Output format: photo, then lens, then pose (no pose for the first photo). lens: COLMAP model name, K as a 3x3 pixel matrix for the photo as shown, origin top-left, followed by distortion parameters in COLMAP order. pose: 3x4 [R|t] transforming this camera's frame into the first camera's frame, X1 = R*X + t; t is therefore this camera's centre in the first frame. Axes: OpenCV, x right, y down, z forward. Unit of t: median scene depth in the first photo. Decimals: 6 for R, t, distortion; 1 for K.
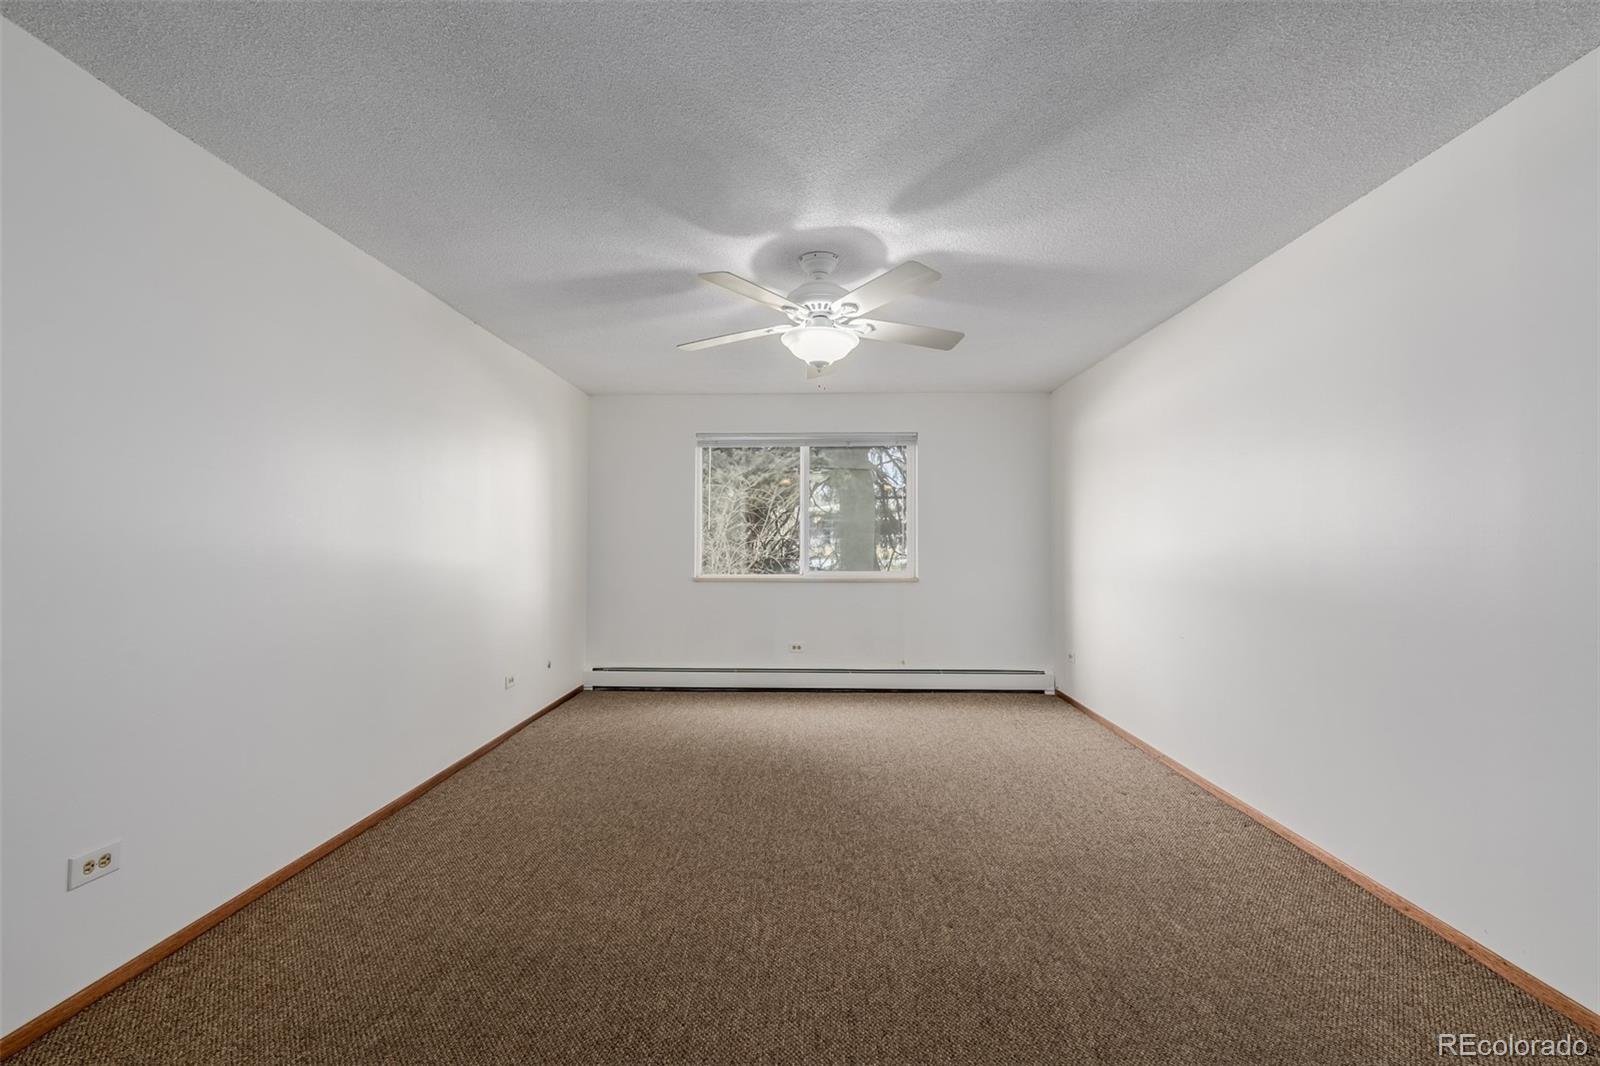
lens RADIAL K [[675.1, 0, 802.3], [0, 675.1, 536.1], [0, 0, 1]] dist [-0.000095, -0.000037]
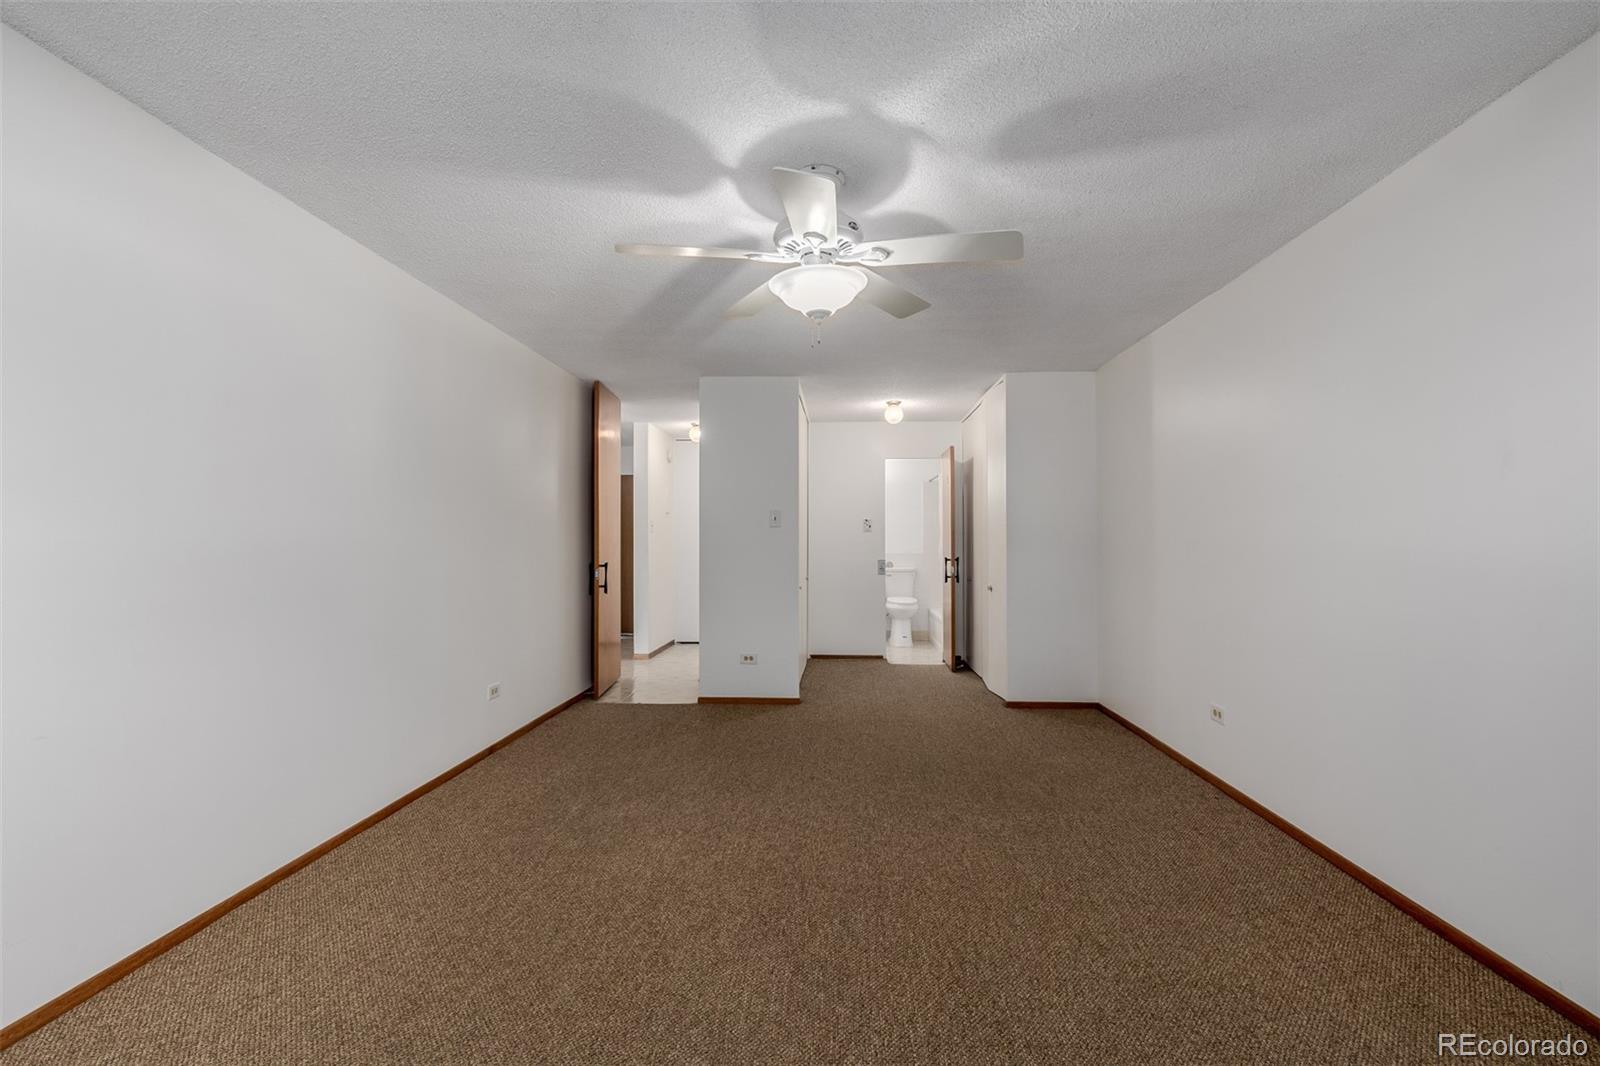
lens RADIAL K [[675.1, 0, 802.3], [0, 675.1, 536.1], [0, 0, 1]] dist [-0.000095, -0.000037]
pose [[-0.999101, 0.000535, 0.042386, 0.011563], [-0.000416, 0.999749, -0.022406, 0.026316], [-0.042387, -0.022403, -0.998850, 1.994407]]
